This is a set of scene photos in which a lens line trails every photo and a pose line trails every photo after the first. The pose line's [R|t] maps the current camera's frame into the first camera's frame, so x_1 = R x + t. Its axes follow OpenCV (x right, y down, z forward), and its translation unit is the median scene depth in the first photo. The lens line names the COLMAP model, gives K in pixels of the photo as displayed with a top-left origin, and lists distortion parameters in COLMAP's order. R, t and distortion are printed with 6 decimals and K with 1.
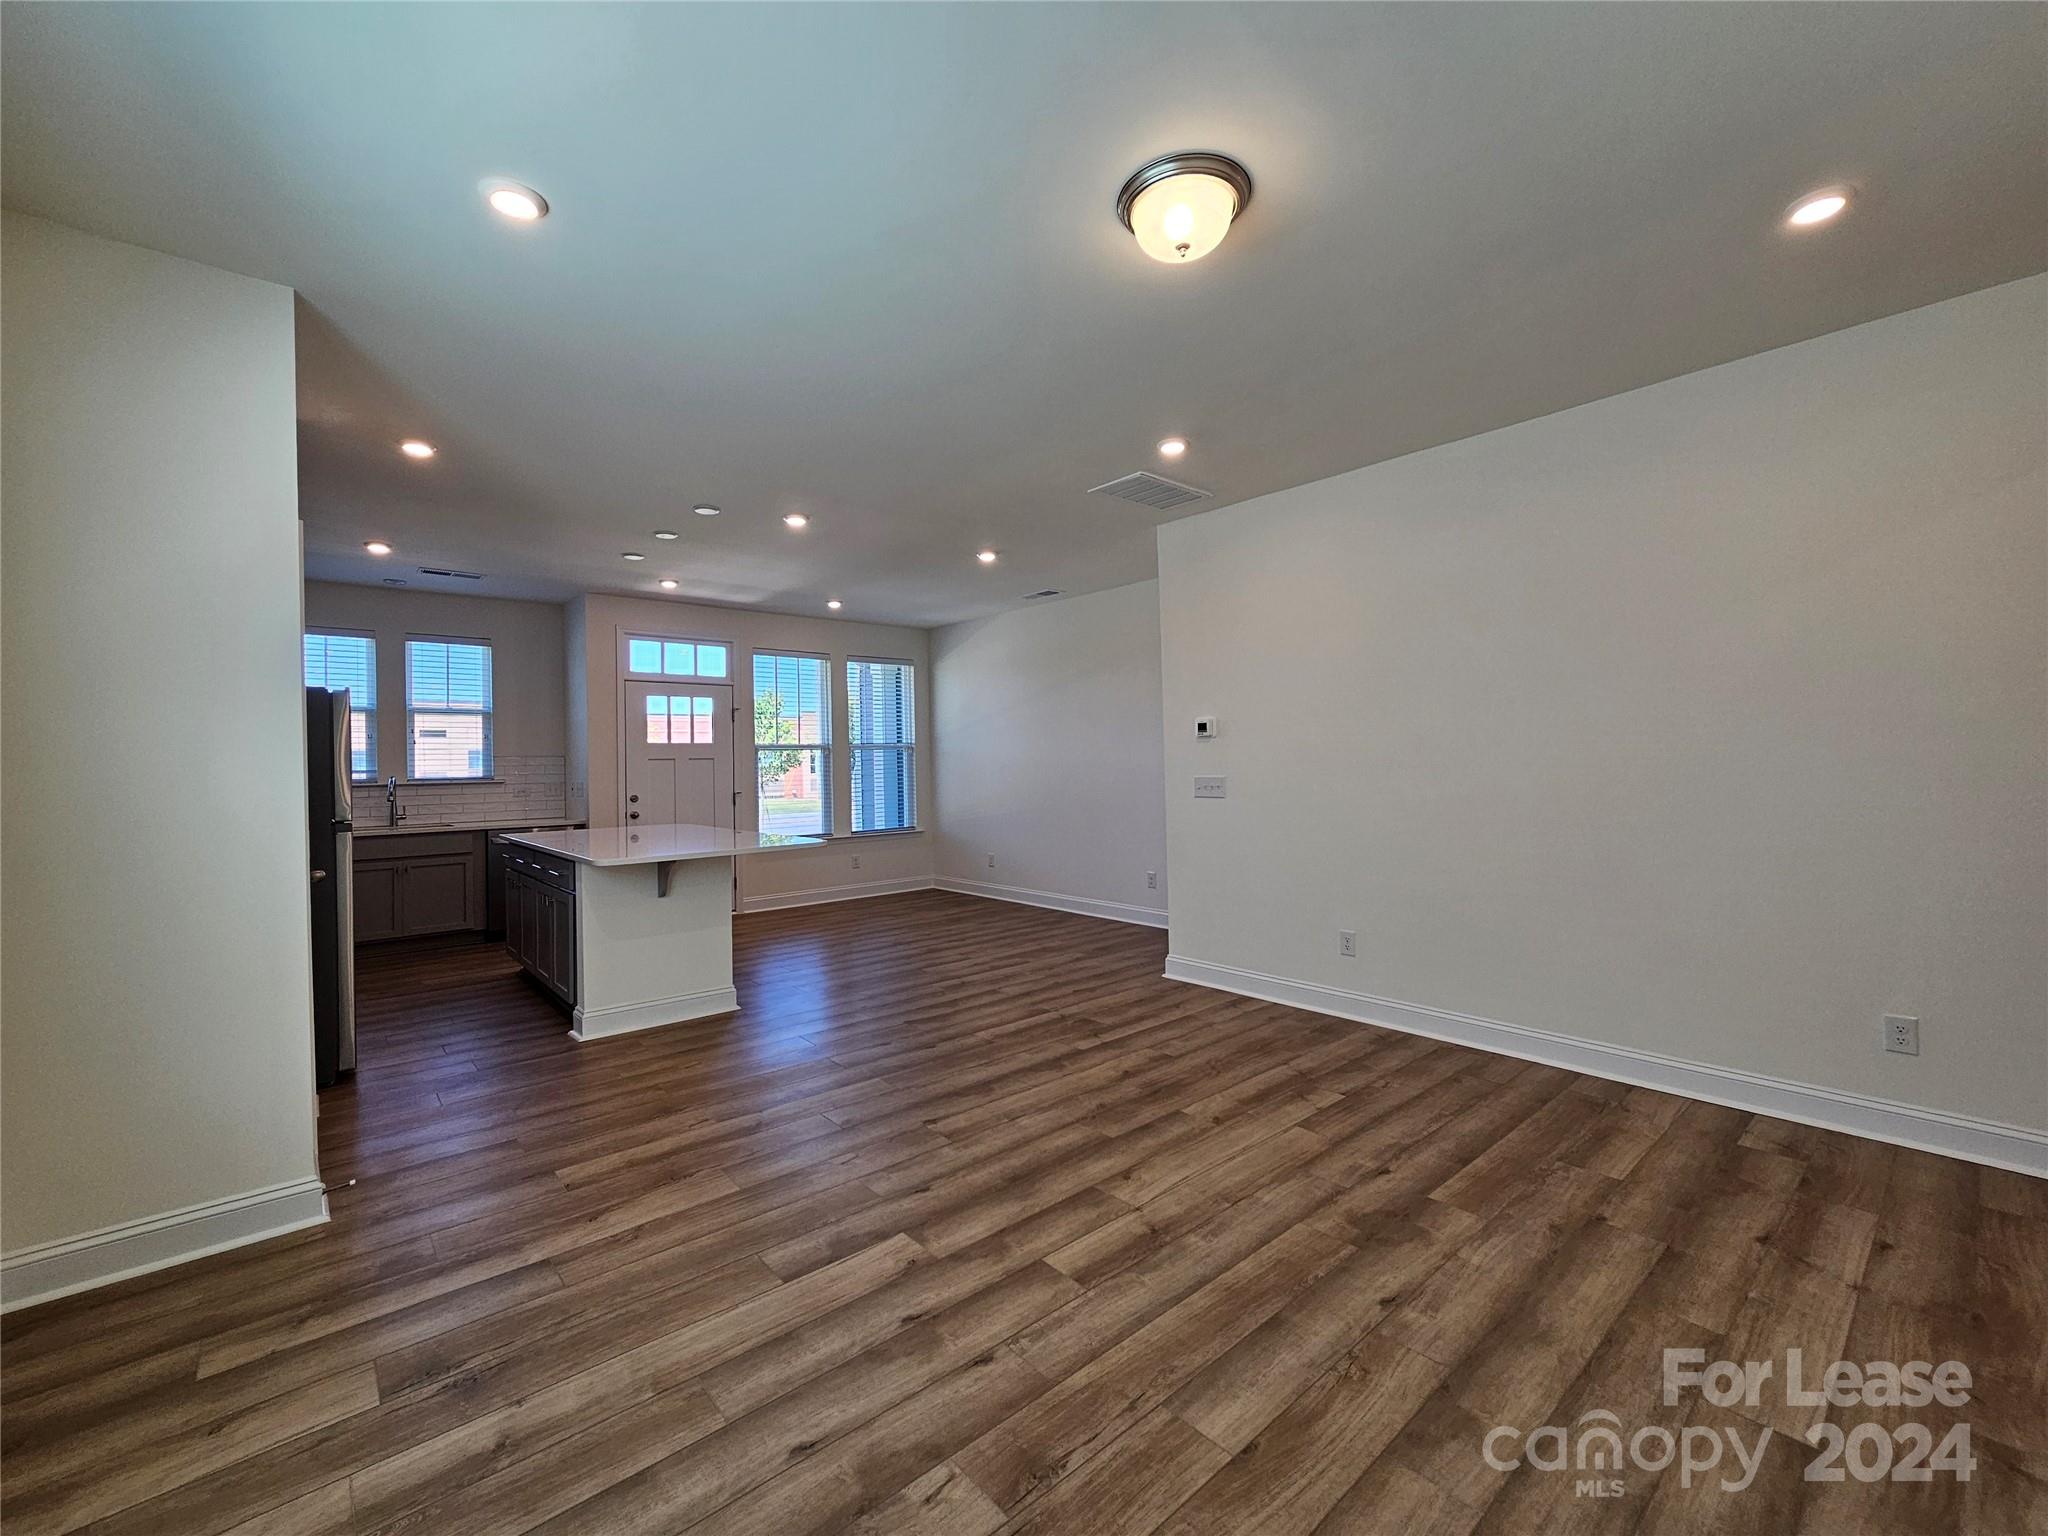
lens RADIAL K [[847.1, 0, 1021.2], [0, 847.1, 756.9], [0, 0, 1]] dist [0.002069, 0.000631]
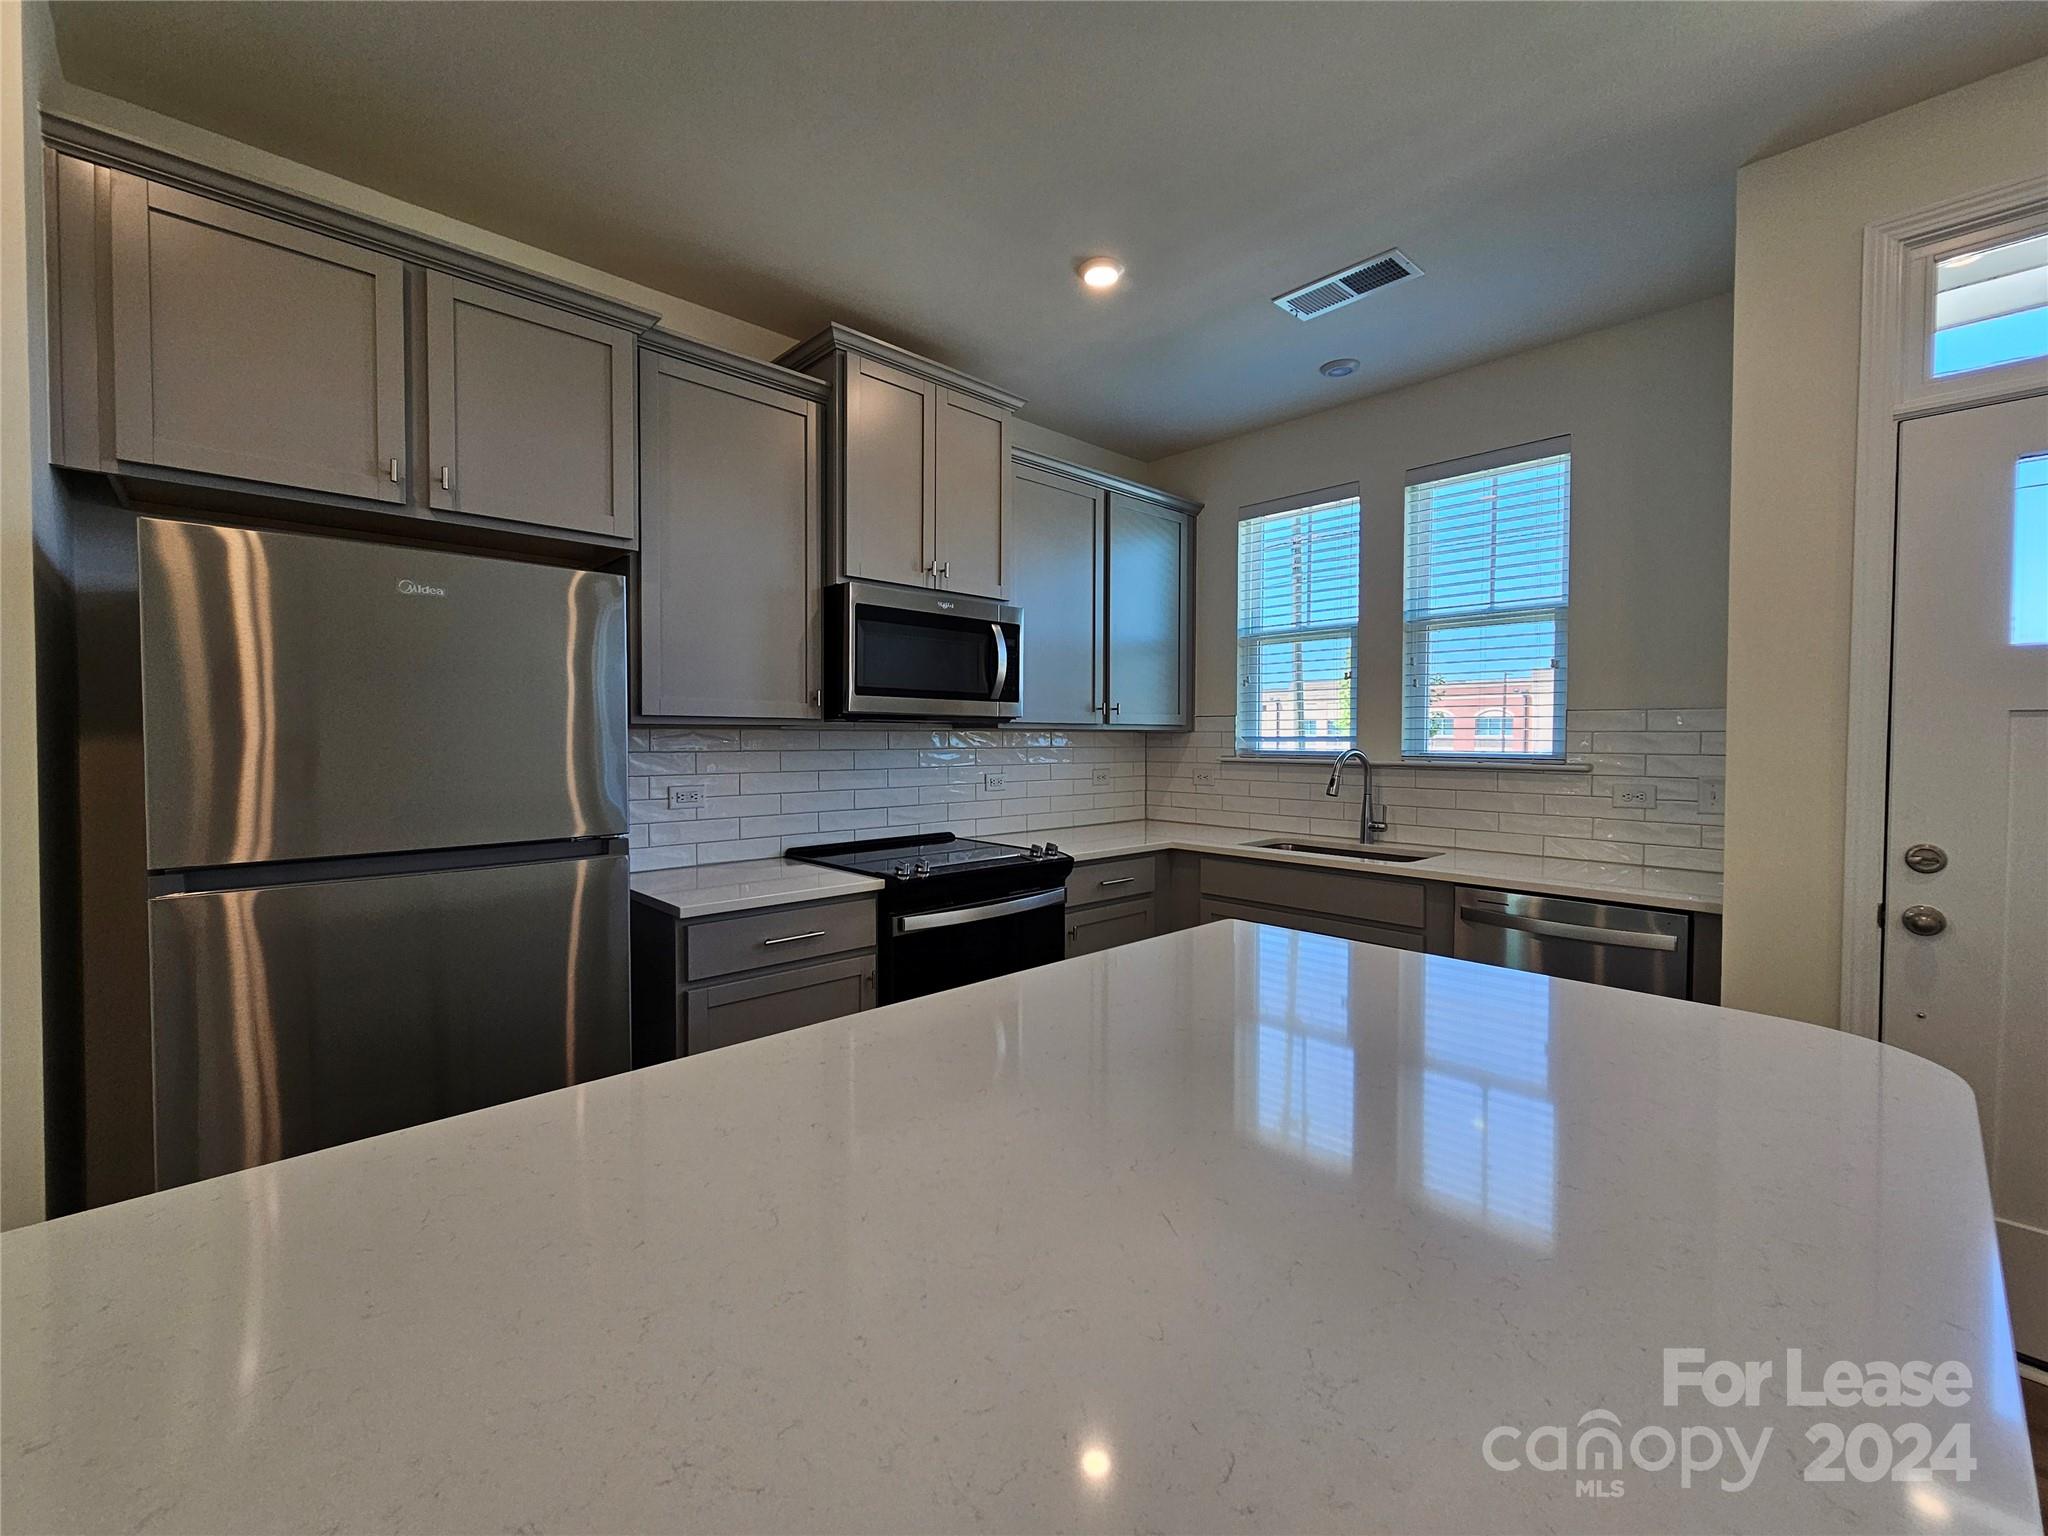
lens RADIAL K [[847.1, 0, 1024.1], [0, 847.1, 753.7], [0, 0, 1]] dist [0.002069, 0.000631]
pose [[0.038798, 0.037788, -0.998532, -0.417835], [0.002184, 0.999279, 0.037901, 0.010646], [0.999245, -0.003651, 0.038688, 1.456179]]
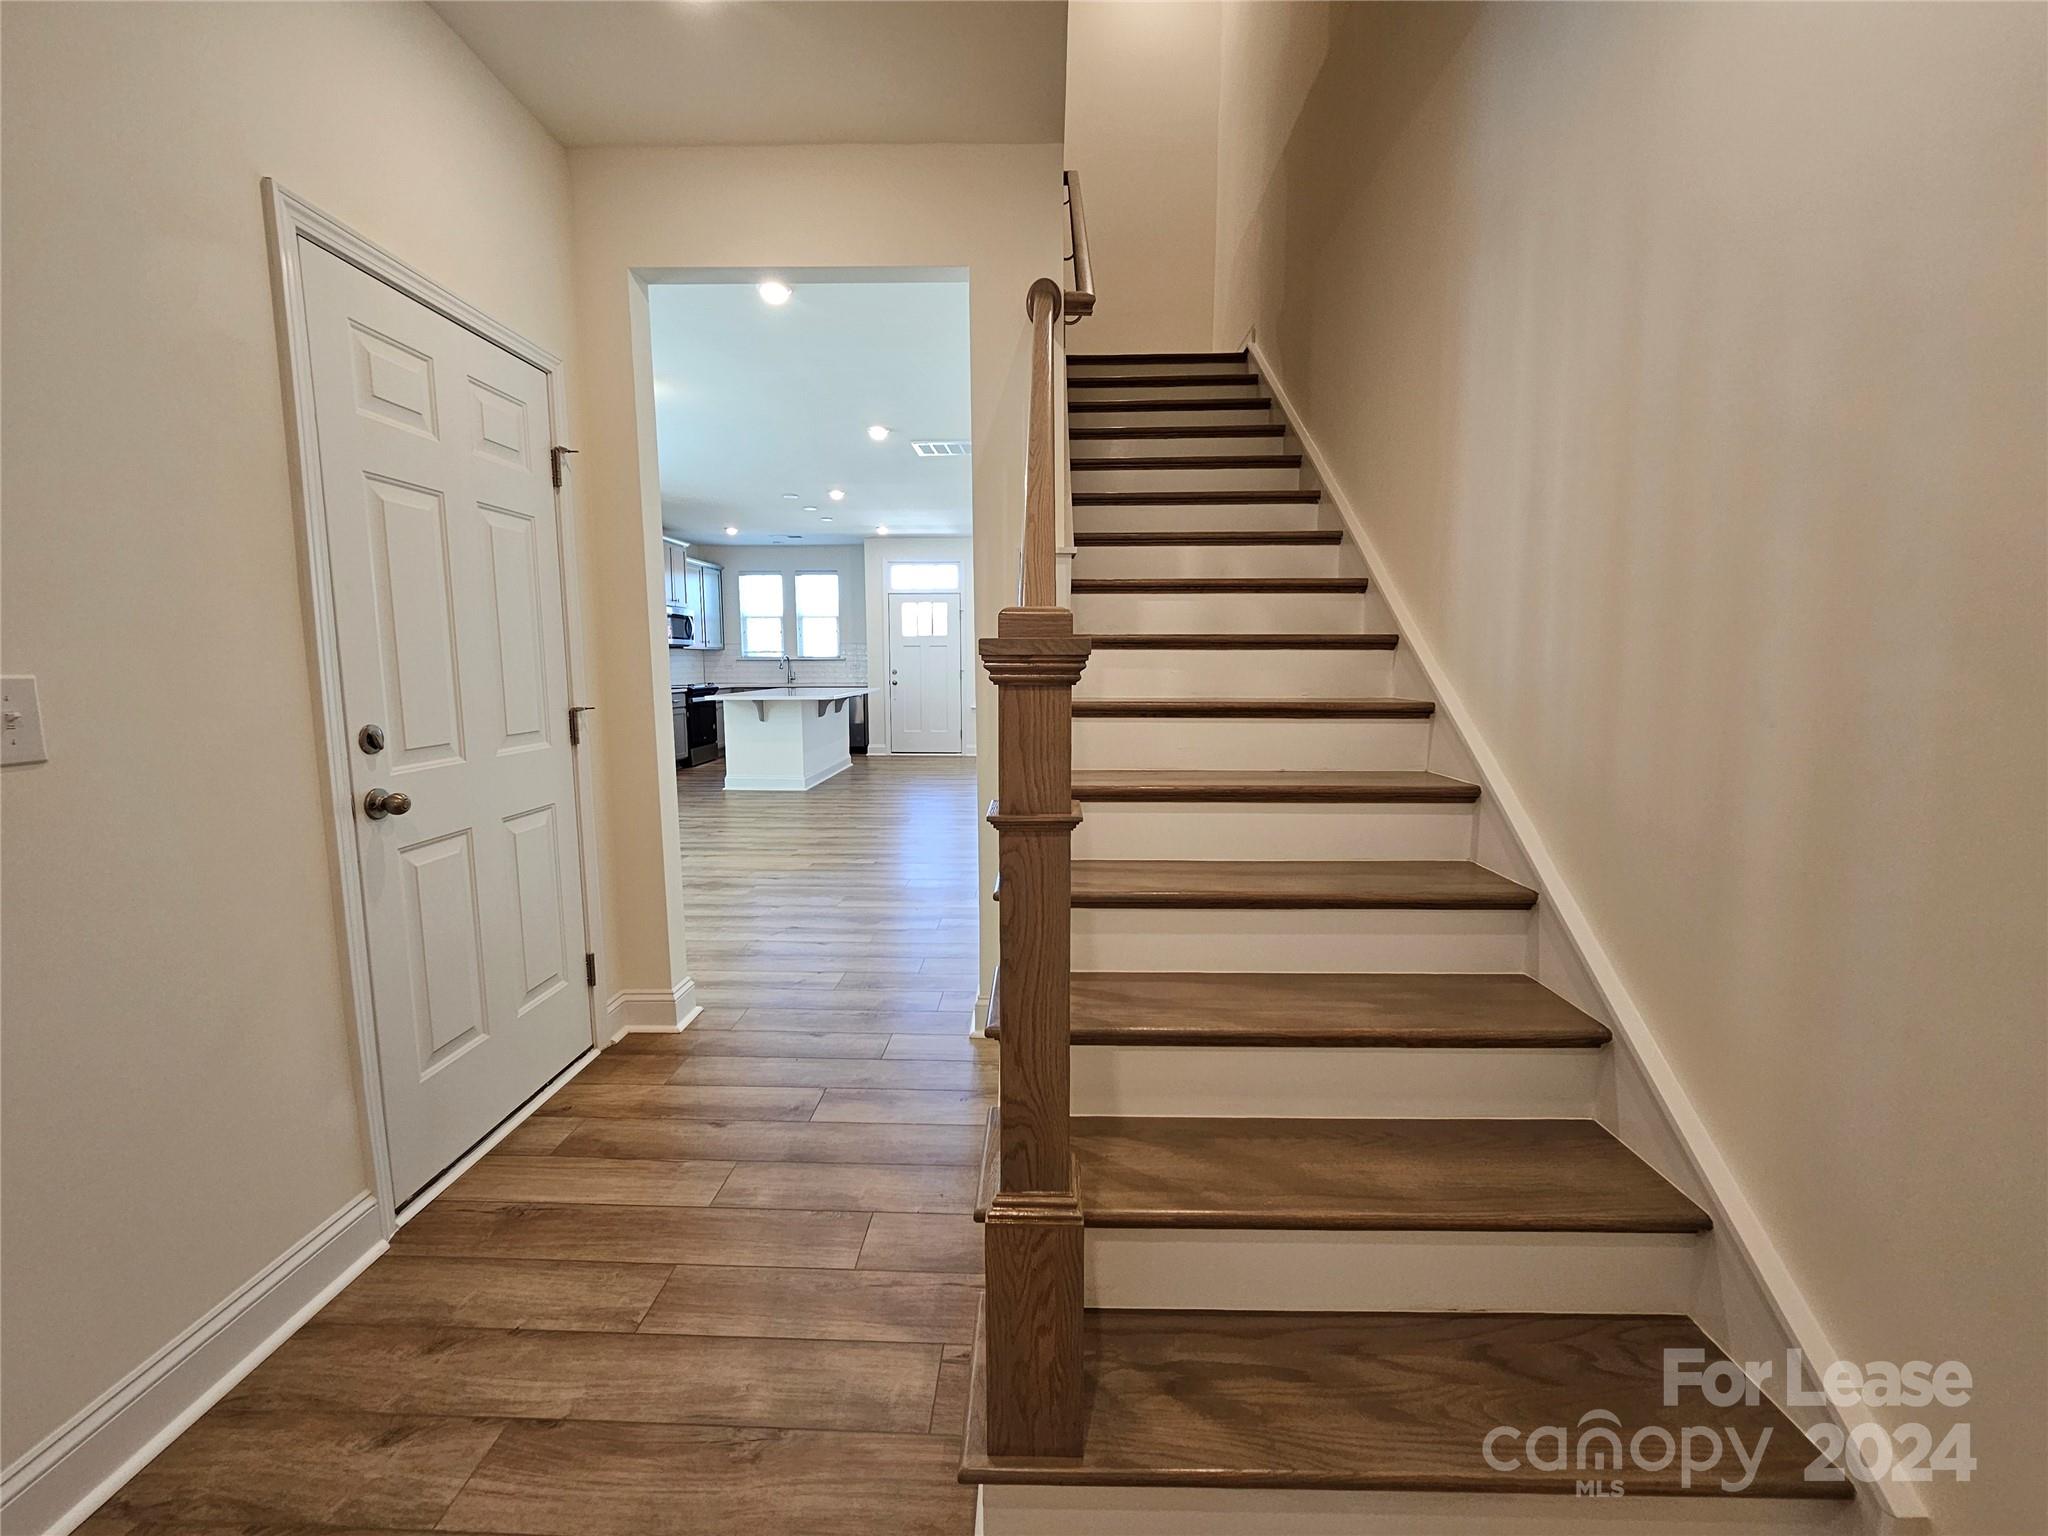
lens RADIAL K [[847.1, 0, 1020.2], [0, 847.1, 755.2], [0, 0, 1]] dist [0.002069, 0.000631]
pose [[0.730552, 0.092465, -0.676568, 1.558633], [-0.006145, 0.991640, 0.128891, -0.000751], [0.682830, -0.090004, 0.725012, 0.066958]]
